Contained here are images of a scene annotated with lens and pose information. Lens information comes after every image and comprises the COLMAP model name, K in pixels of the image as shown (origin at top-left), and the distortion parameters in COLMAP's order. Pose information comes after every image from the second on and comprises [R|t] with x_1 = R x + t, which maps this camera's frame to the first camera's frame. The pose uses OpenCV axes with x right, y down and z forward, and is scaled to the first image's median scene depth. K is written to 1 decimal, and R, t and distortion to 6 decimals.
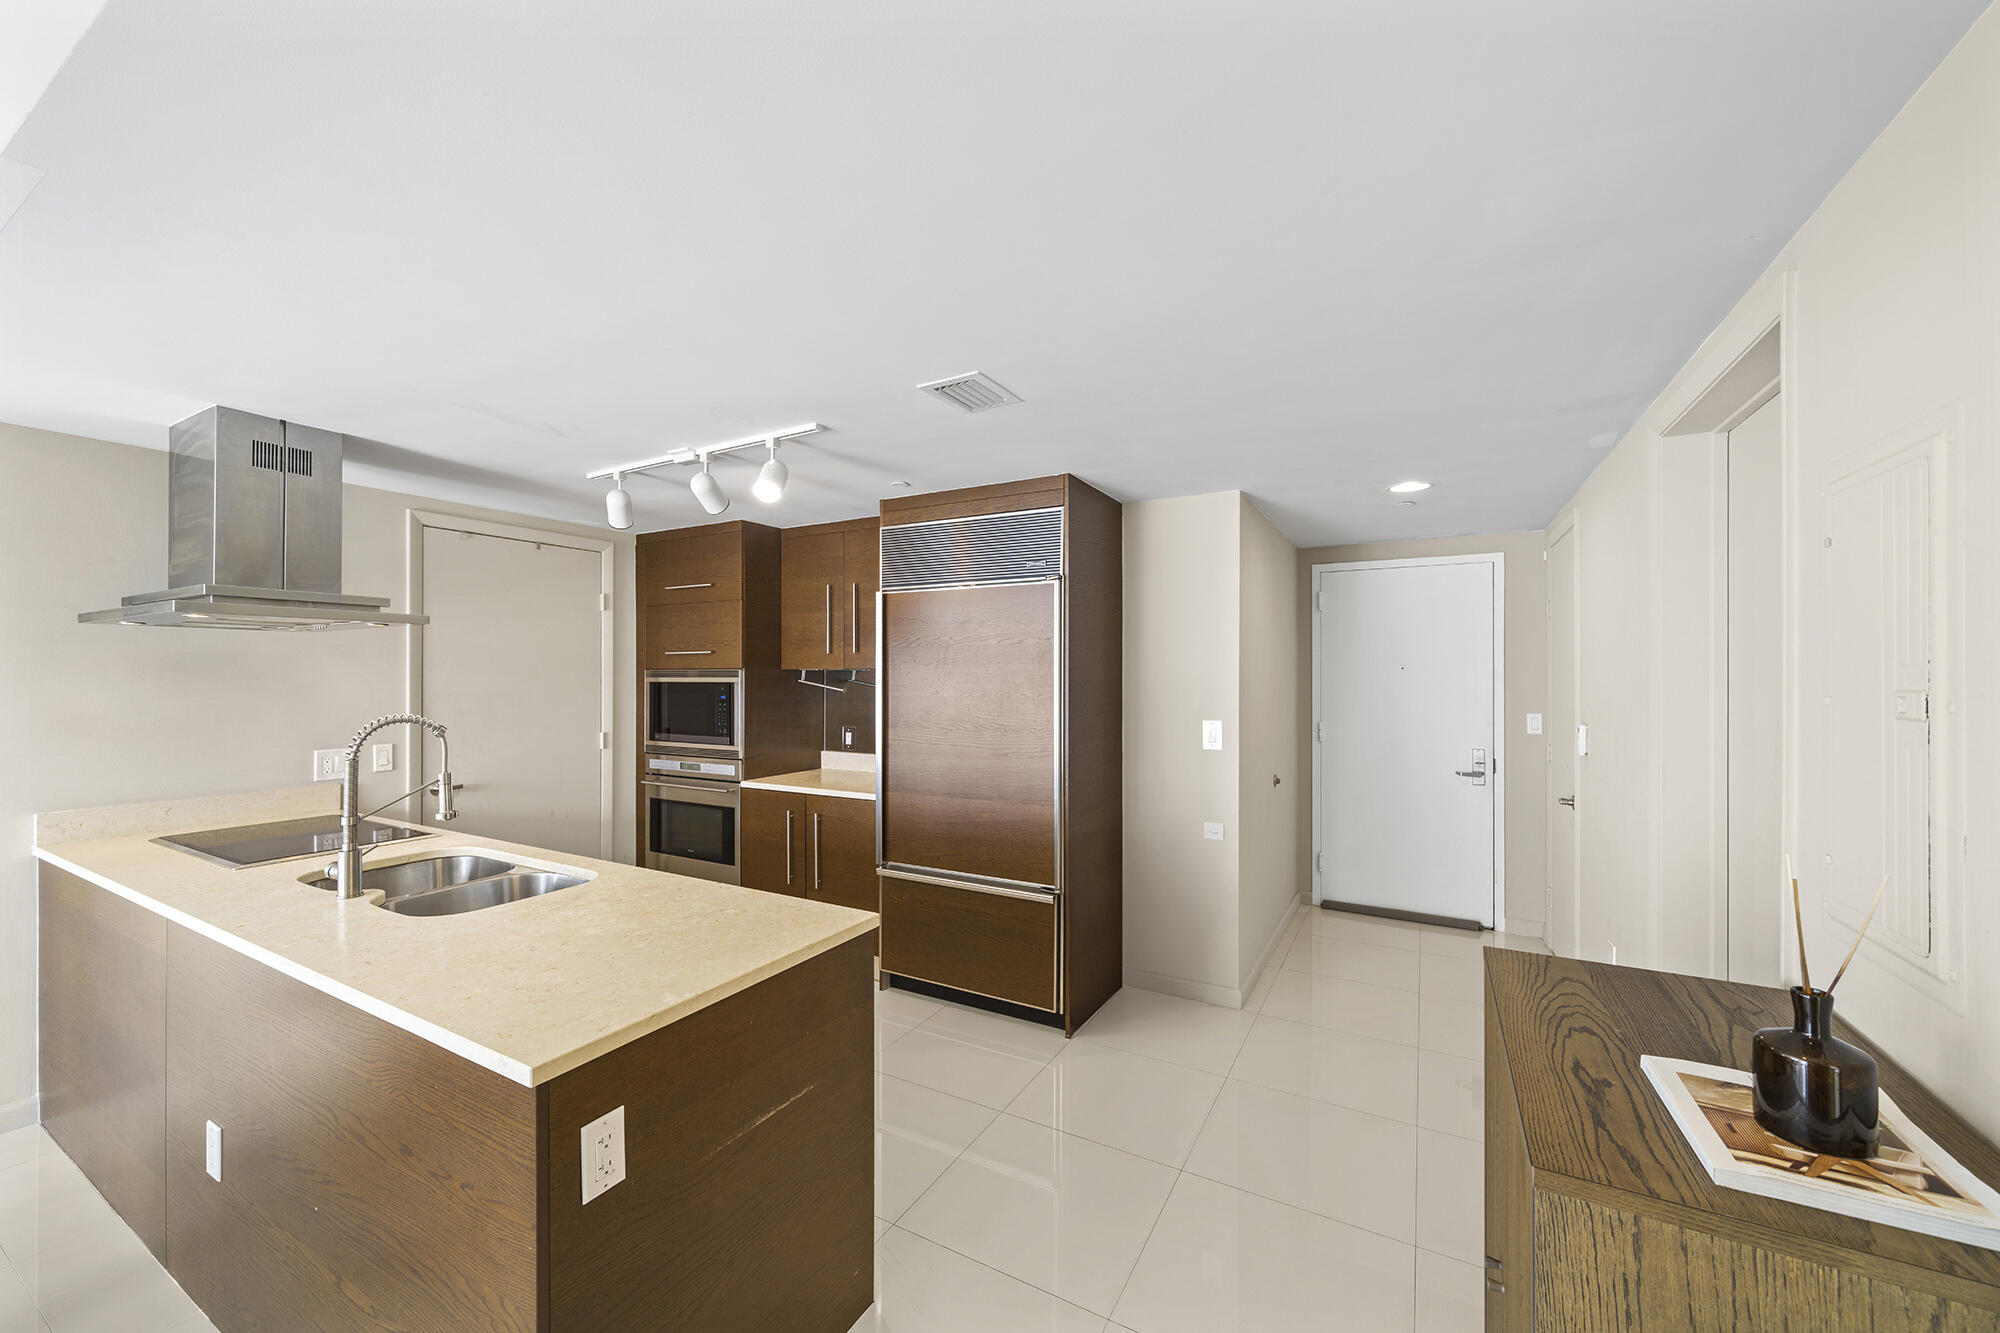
lens RADIAL K [[760.9, 0, 990.0], [0, 760.9, 650.9], [0, 0, 1]] dist [-0.000194, 0.000088]
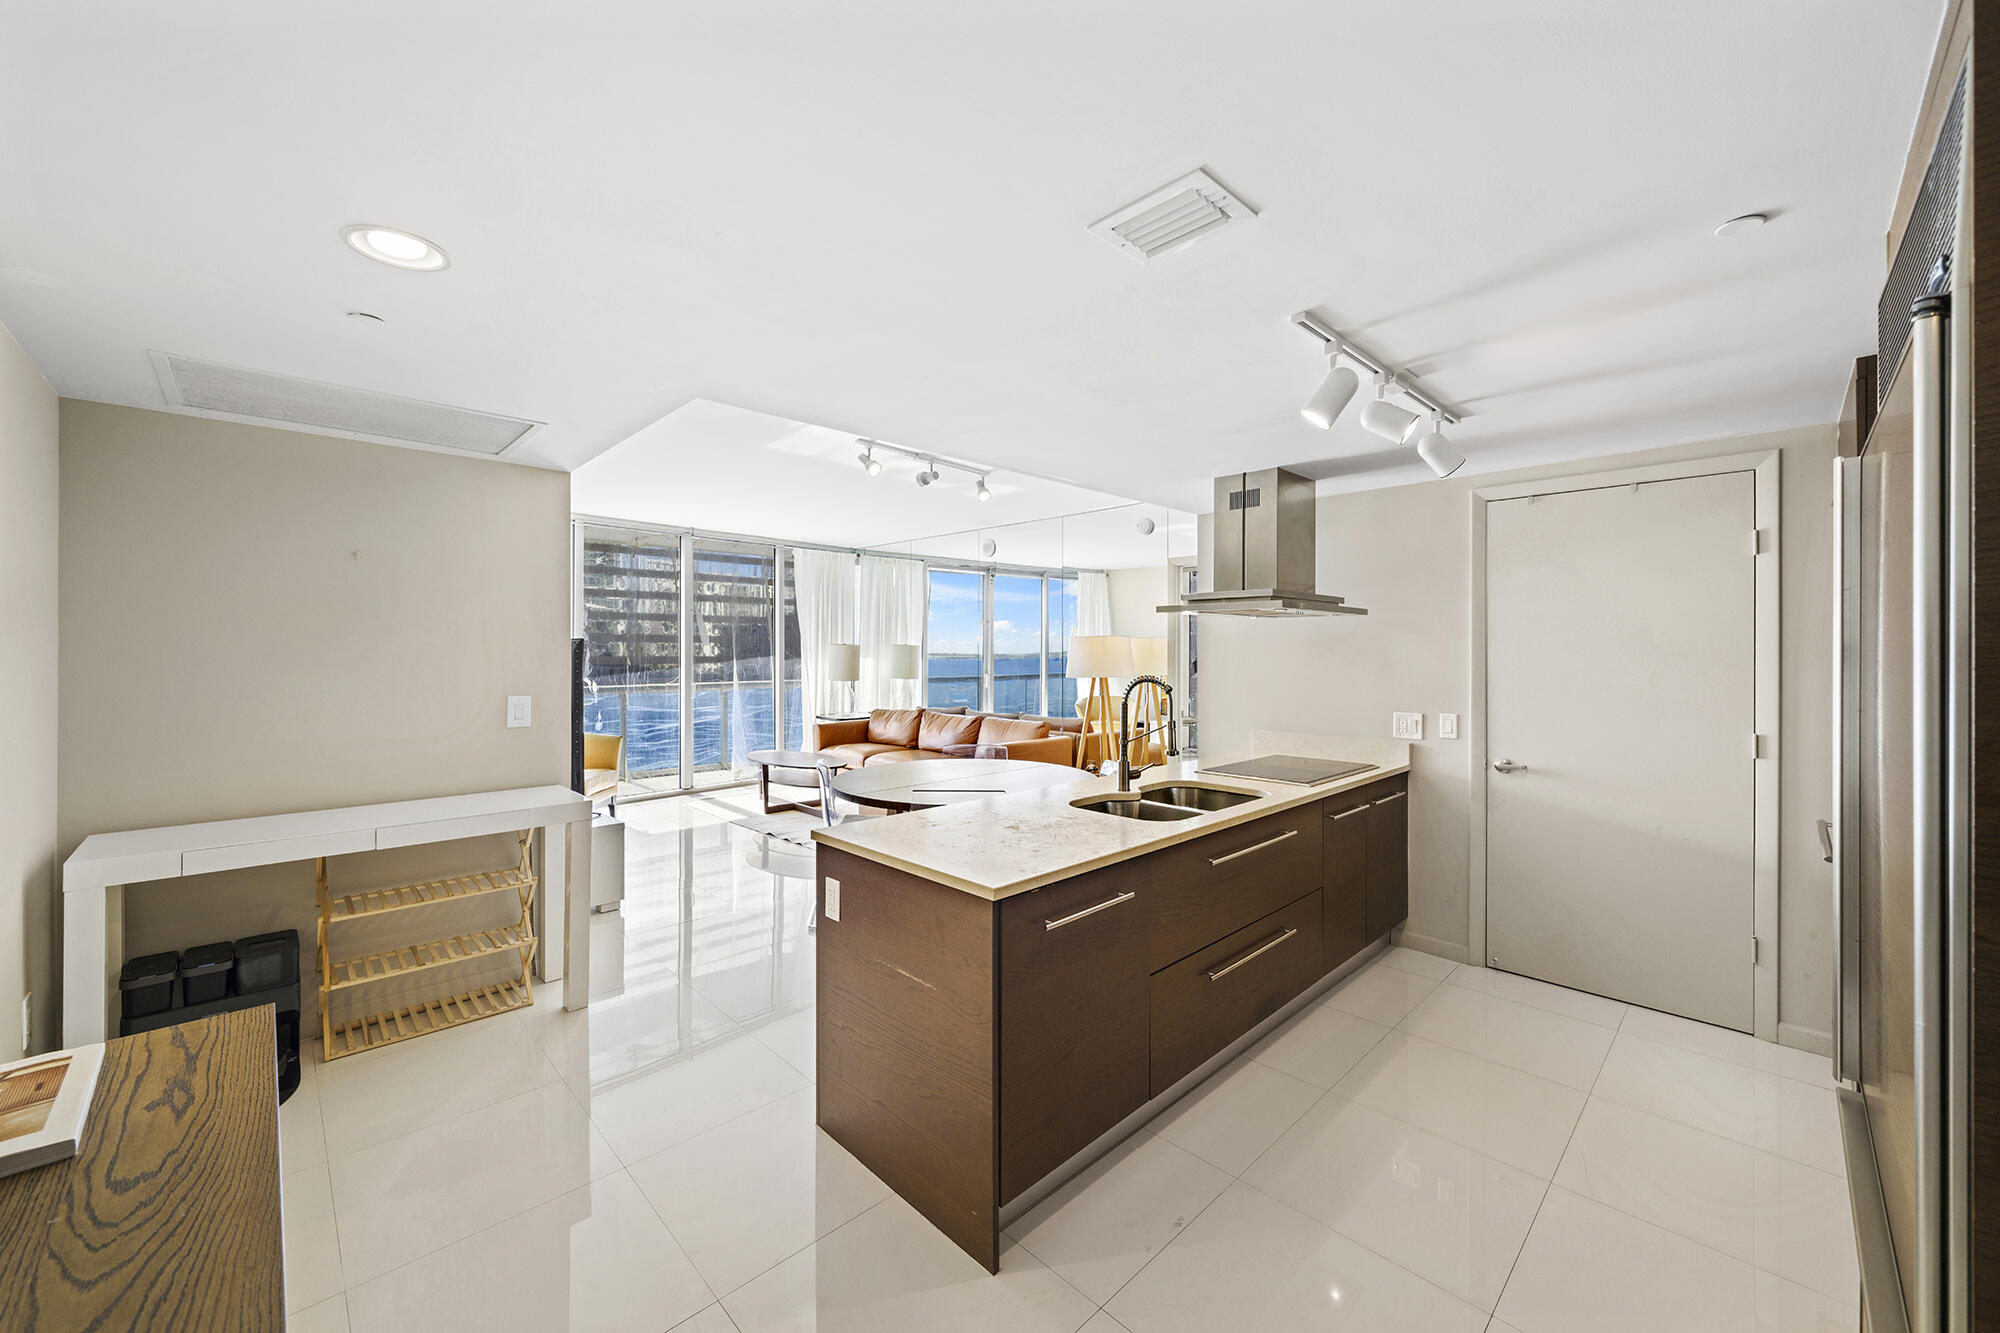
lens RADIAL K [[760.9, 0, 990.0], [0, 760.9, 650.9], [0, 0, 1]] dist [-0.000194, 0.000088]
pose [[-0.285618, 0.001220, -0.958343, 1.119117], [0.029862, 0.999525, -0.007628, 0.057119], [0.957878, -0.030796, -0.285518, 1.788656]]
